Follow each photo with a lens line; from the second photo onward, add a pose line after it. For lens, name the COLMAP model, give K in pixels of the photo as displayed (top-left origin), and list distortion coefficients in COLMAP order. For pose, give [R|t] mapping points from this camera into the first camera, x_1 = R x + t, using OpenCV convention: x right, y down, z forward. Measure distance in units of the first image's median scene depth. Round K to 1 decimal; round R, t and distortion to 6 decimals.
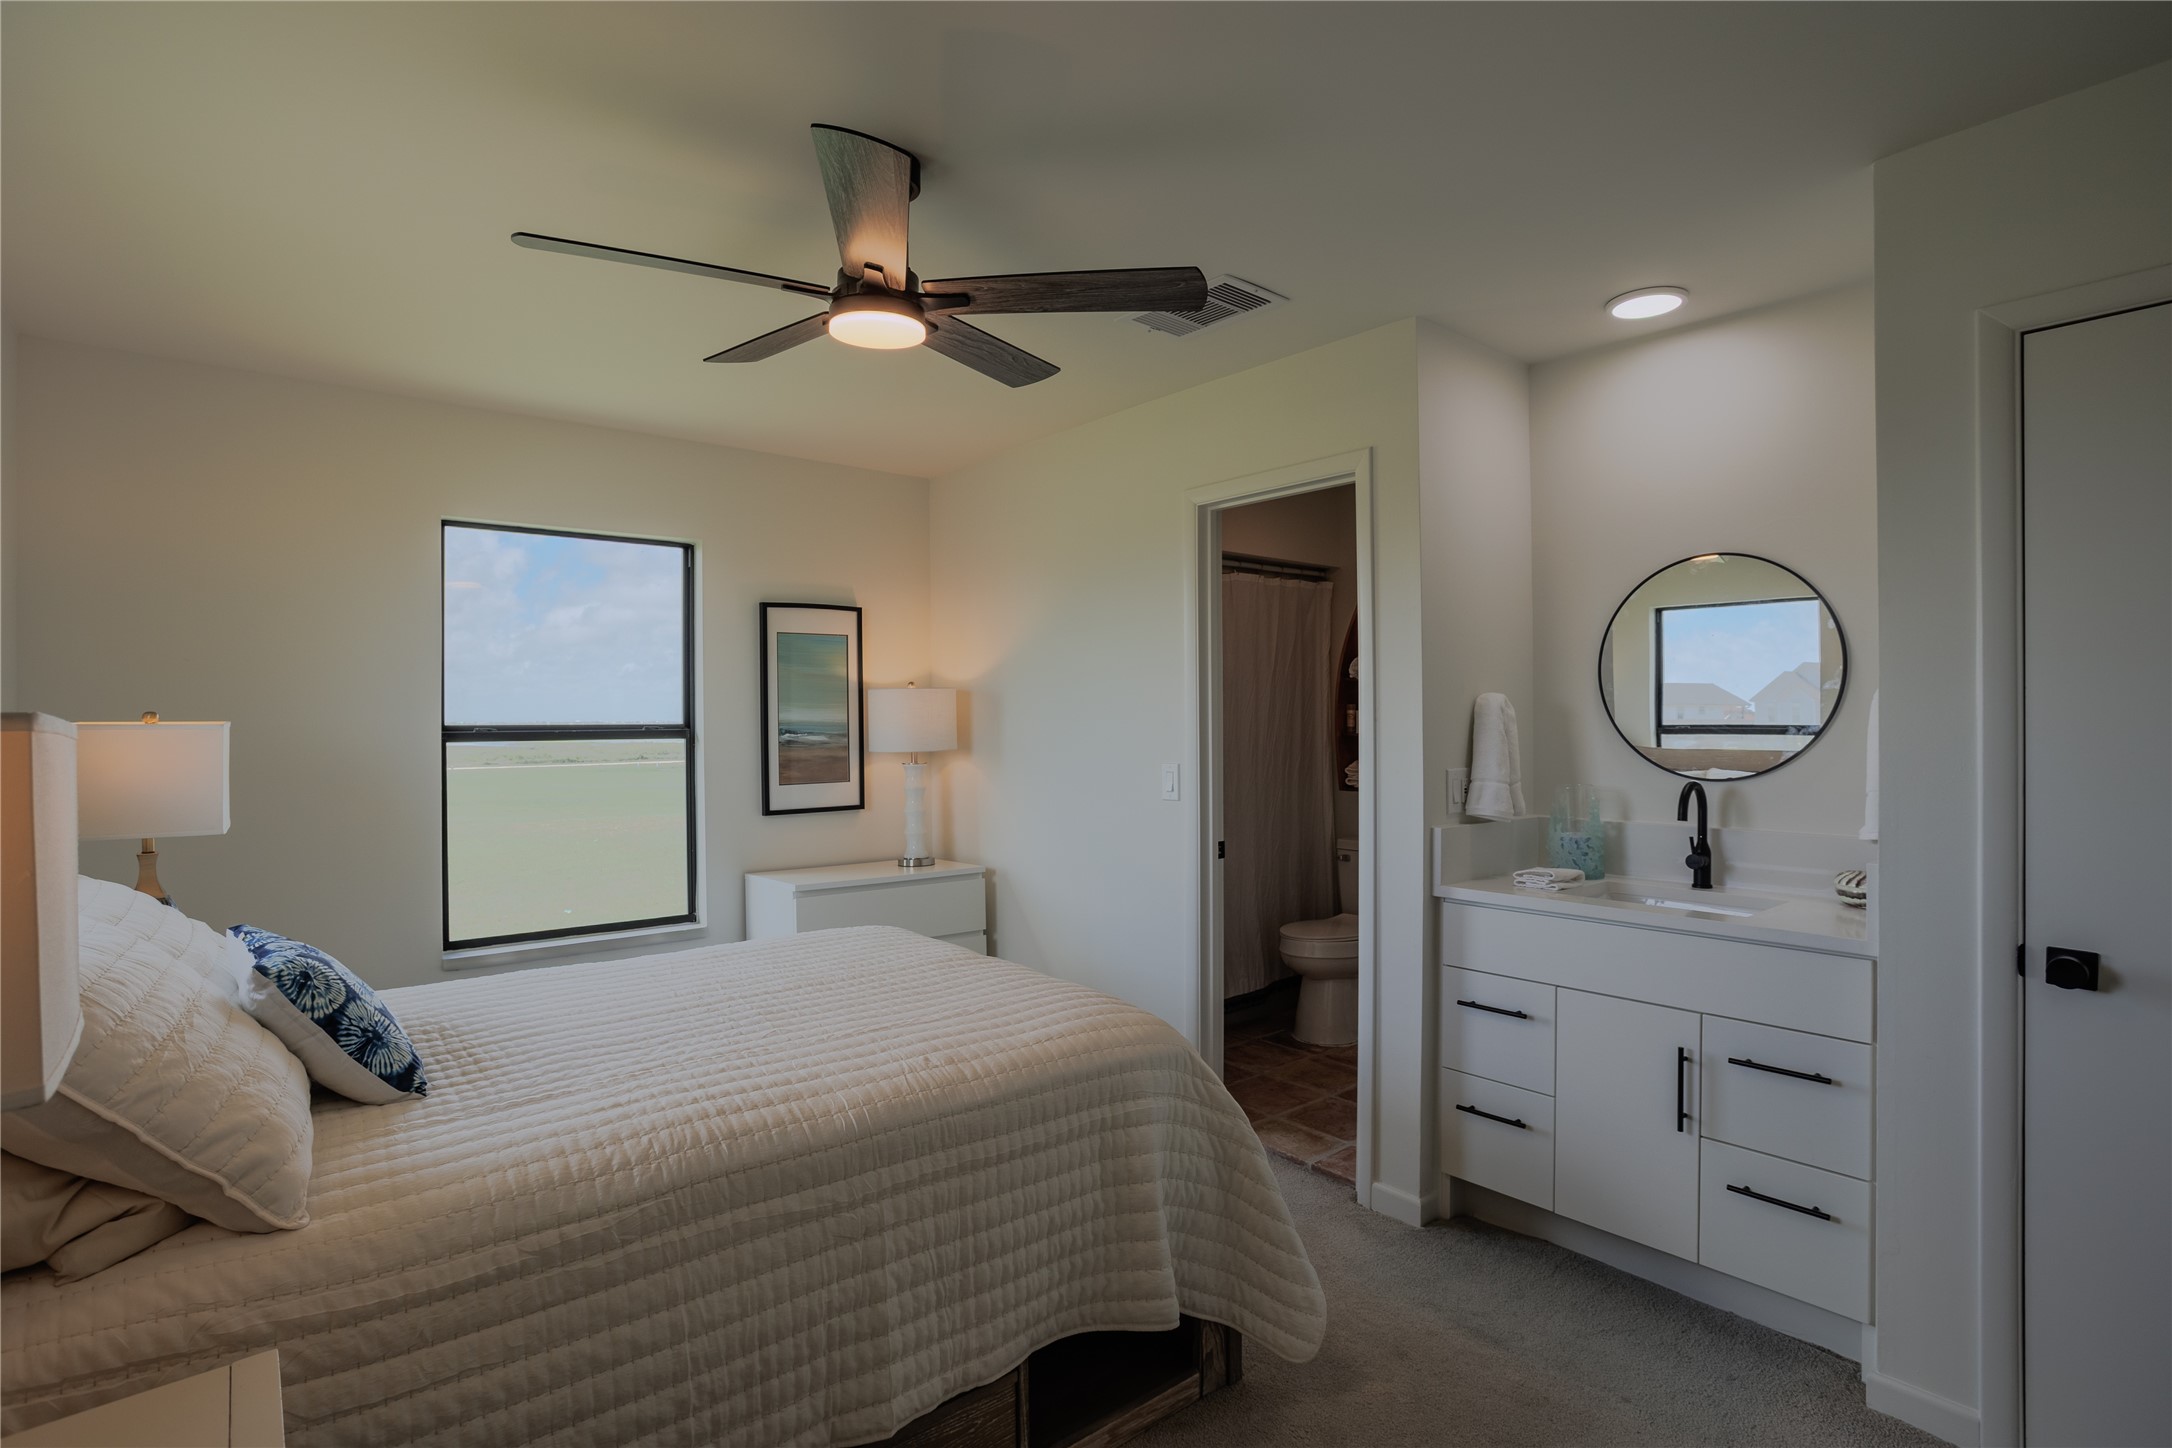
lens RADIAL K [[1044.1, 0, 1082.6], [0, 1044.1, 716.7], [0, 0, 1]] dist [-0.058115, 0.024061]
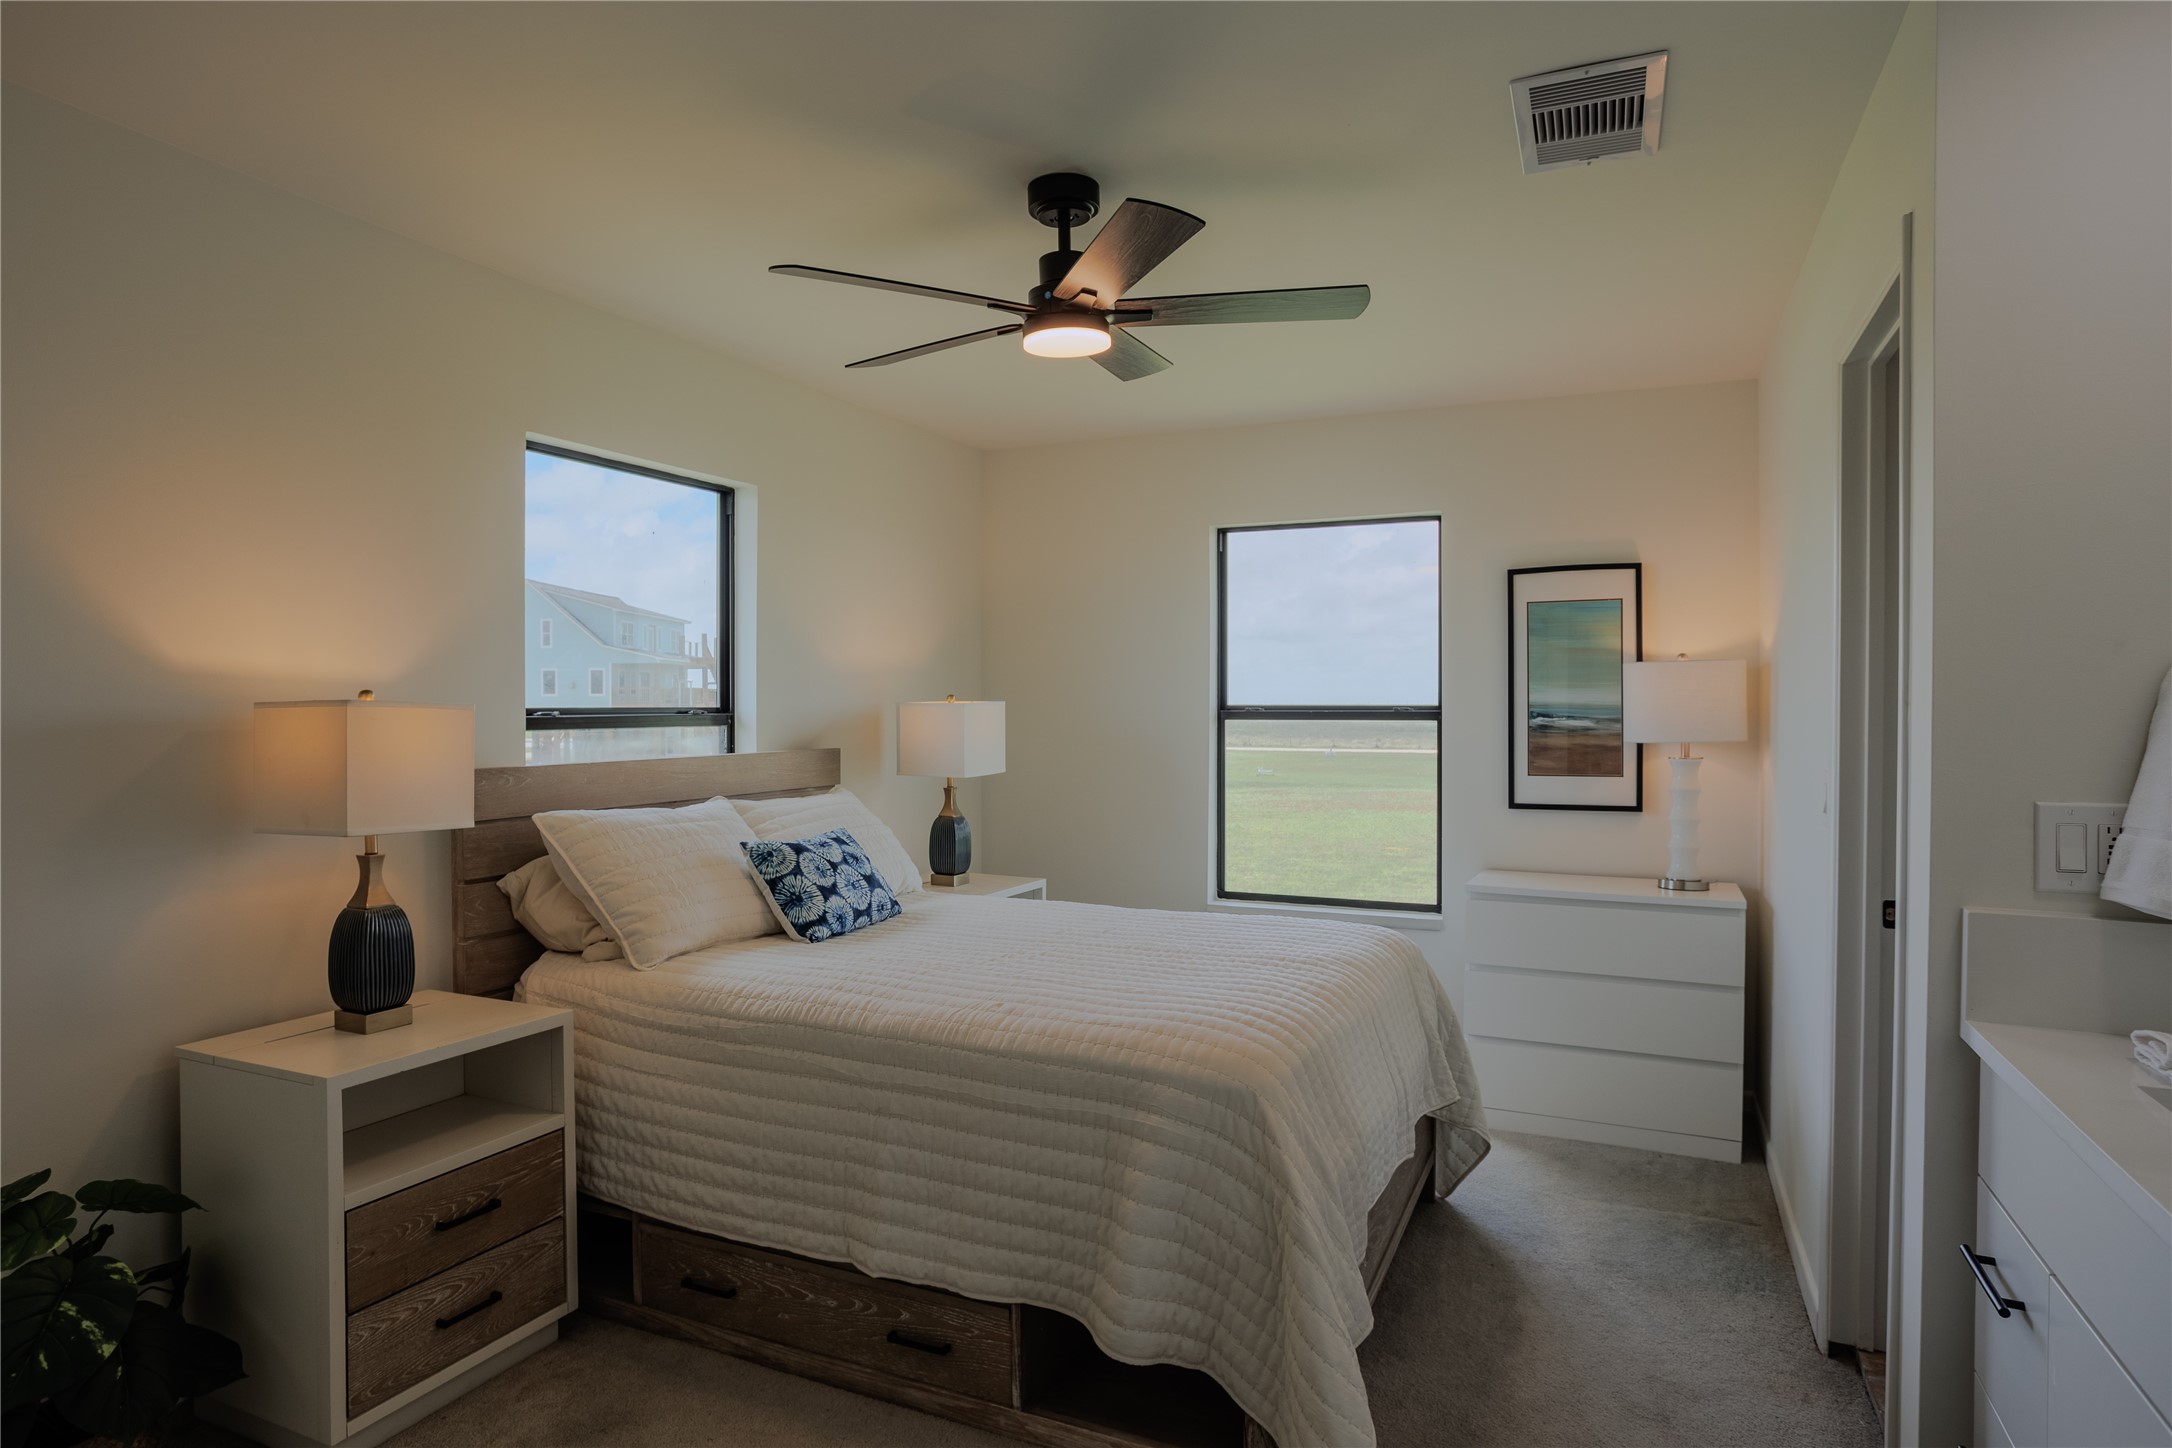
lens RADIAL K [[1182.2, 0, 1086.0], [0, 1182.2, 724.0], [0, 0, 1]] dist [-0.044043, 0.001216]
pose [[0.440955, 0.019380, -0.897320, 0.478814], [0.001003, 0.999756, 0.022085, -0.000203], [0.897529, -0.010638, 0.440828, 0.244659]]
